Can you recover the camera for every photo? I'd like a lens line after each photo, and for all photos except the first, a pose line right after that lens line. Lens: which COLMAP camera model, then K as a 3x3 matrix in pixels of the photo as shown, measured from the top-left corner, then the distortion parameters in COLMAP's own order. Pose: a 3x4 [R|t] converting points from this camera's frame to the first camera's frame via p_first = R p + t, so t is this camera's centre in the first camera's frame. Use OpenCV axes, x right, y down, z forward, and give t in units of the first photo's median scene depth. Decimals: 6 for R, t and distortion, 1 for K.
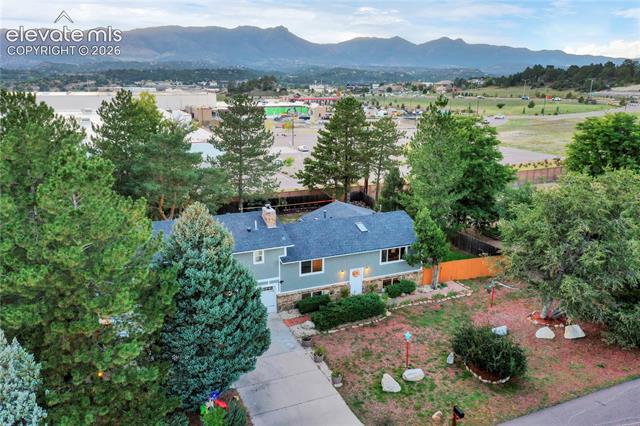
lens RADIAL K [[499.9, 0, 320.9], [0, 499.9, 212.3], [0, 0, 1]] dist [-0.002980, 0.000022]
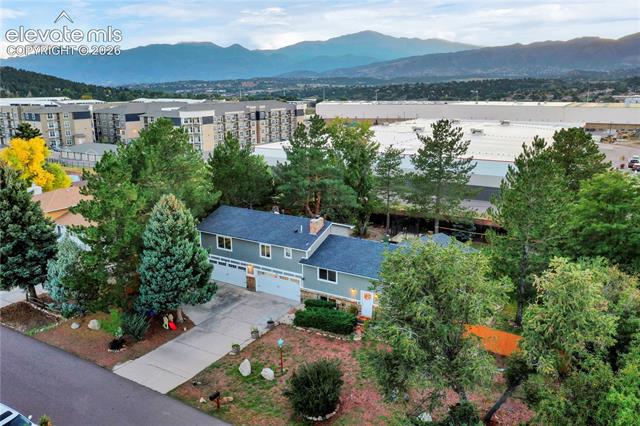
lens RADIAL K [[499.9, 0, 316.5], [0, 499.9, 209.7], [0, 0, 1]] dist [-0.002980, 0.000022]
pose [[0.581566, 0.185542, -0.792058, 0.807775], [-0.200980, 0.976231, 0.081116, -0.120691], [0.788282, 0.112013, 0.605033, 0.250818]]
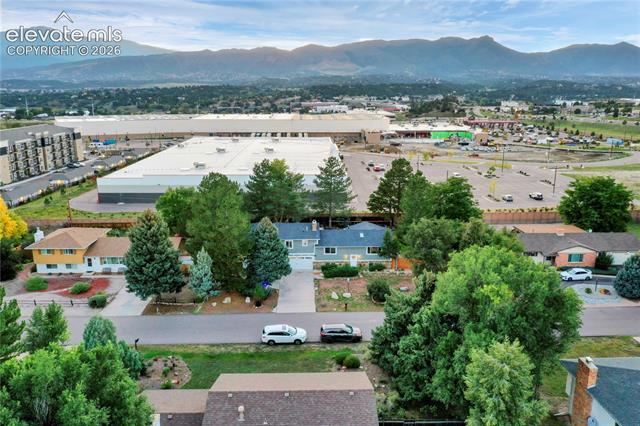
lens RADIAL K [[499.9, 0, 319.6], [0, 499.9, 217.1], [0, 0, 1]] dist [-0.002980, 0.000022]
pose [[0.929386, 0.085642, -0.359035, 0.660349], [-0.091085, 0.995842, 0.001764, -0.032553], [0.357693, 0.031063, 0.933322, -0.970362]]
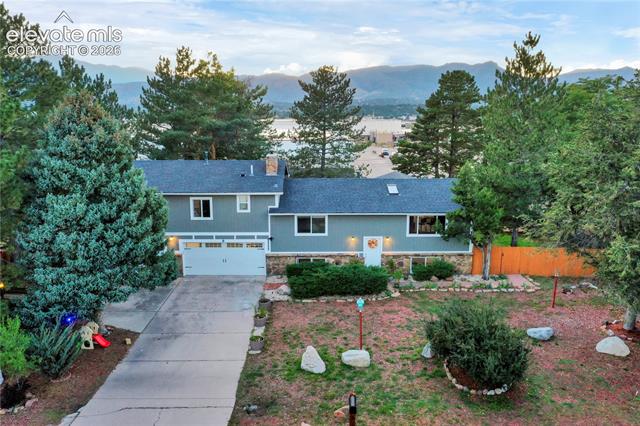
lens RADIAL K [[499.9, 0, 320.2], [0, 499.9, 211.0], [0, 0, 1]] dist [-0.002980, 0.000022]
pose [[0.924590, 0.067613, -0.374915, 0.283117], [-0.093824, 0.994226, -0.052082, 0.119659], [0.369229, 0.083331, 0.925595, 0.235825]]
